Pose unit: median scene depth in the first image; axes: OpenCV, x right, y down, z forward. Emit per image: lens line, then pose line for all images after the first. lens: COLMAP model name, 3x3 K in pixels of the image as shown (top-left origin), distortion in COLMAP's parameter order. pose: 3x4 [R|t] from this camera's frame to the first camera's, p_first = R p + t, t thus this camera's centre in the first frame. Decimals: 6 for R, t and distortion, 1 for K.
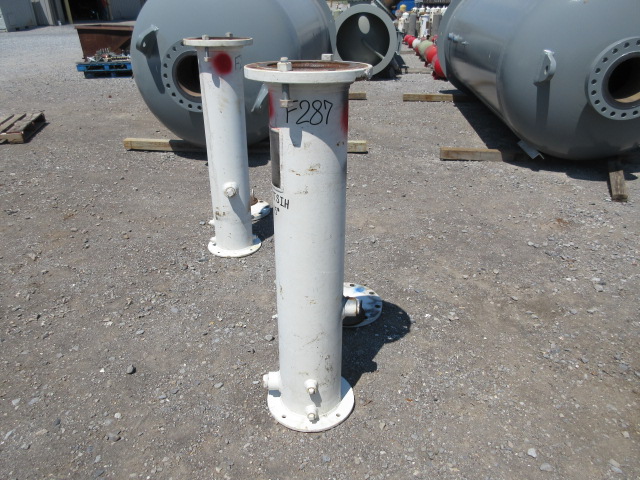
lens RADIAL K [[478.9, 0, 320.1], [0, 478.9, 241.1], [0, 0, 1]] dist [-0.007723, 0.008172]
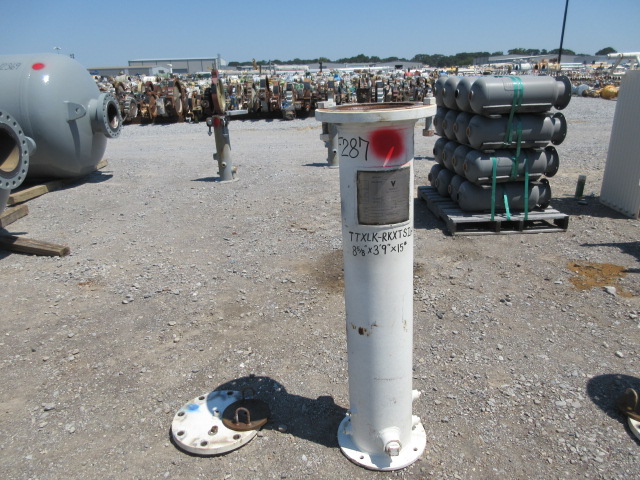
lens RADIAL K [[478.9, 0, 321.2], [0, 478.9, 240.1], [0, 0, 1]] dist [-0.007723, 0.008172]
pose [[-0.104981, -0.329990, 0.938129, -0.623794], [0.478486, 0.810211, 0.338539, -0.305230], [-0.871797, 0.484422, 0.072839, 0.659983]]
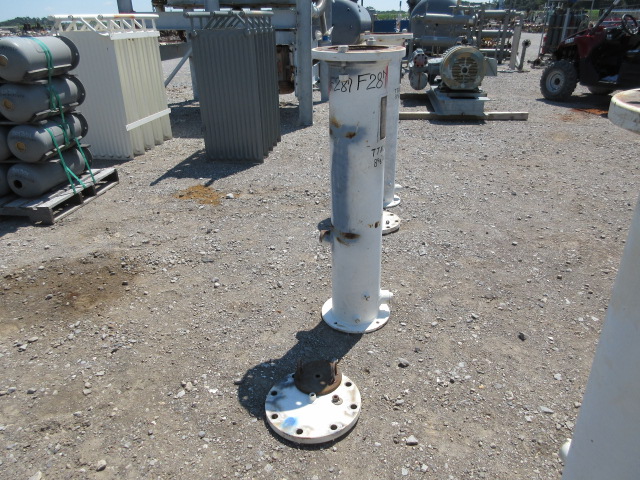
lens RADIAL K [[478.9, 0, 320.2], [0, 478.9, 238.9], [0, 0, 1]] dist [-0.007723, 0.008172]
pose [[-0.998495, -0.007576, 0.054319, 0.005753], [0.038081, 0.616969, 0.786065, -0.623922], [-0.039468, 0.786951, -0.615752, 1.281835]]
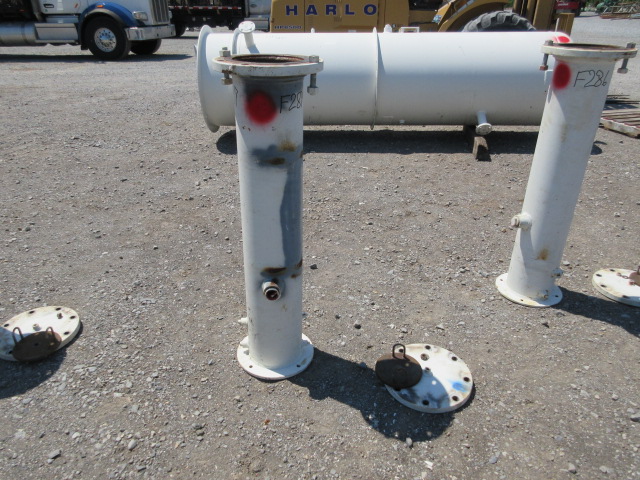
lens RADIAL K [[478.9, 0, 318.7], [0, 478.9, 242.1], [0, 0, 1]] dist [-0.007723, 0.008172]
pose [[0.008505, 0.456556, -0.889654, 0.682961], [-0.447850, 0.797208, 0.404833, -0.301120], [0.894068, 0.394988, 0.211249, 0.587897]]
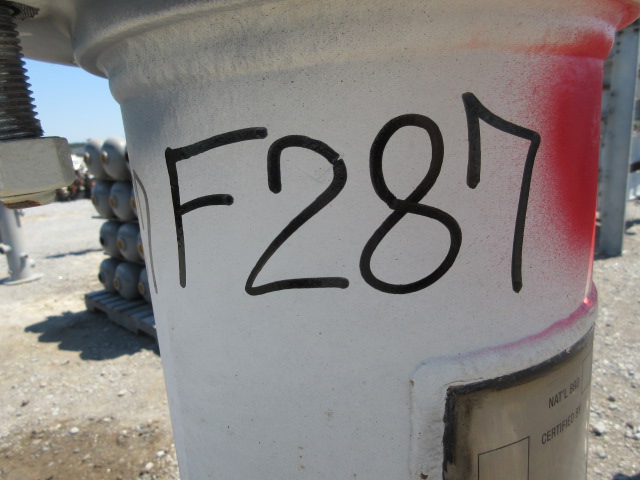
lens RADIAL K [[478.9, 0, 323.1], [0, 478.9, 237.3], [0, 0, 1]] dist [-0.007723, 0.008172]
pose [[-0.764263, -0.084871, 0.639295, -0.077292], [0.341955, 0.787141, 0.513299, -0.213192], [-0.546780, 0.610906, -0.572561, 0.659084]]
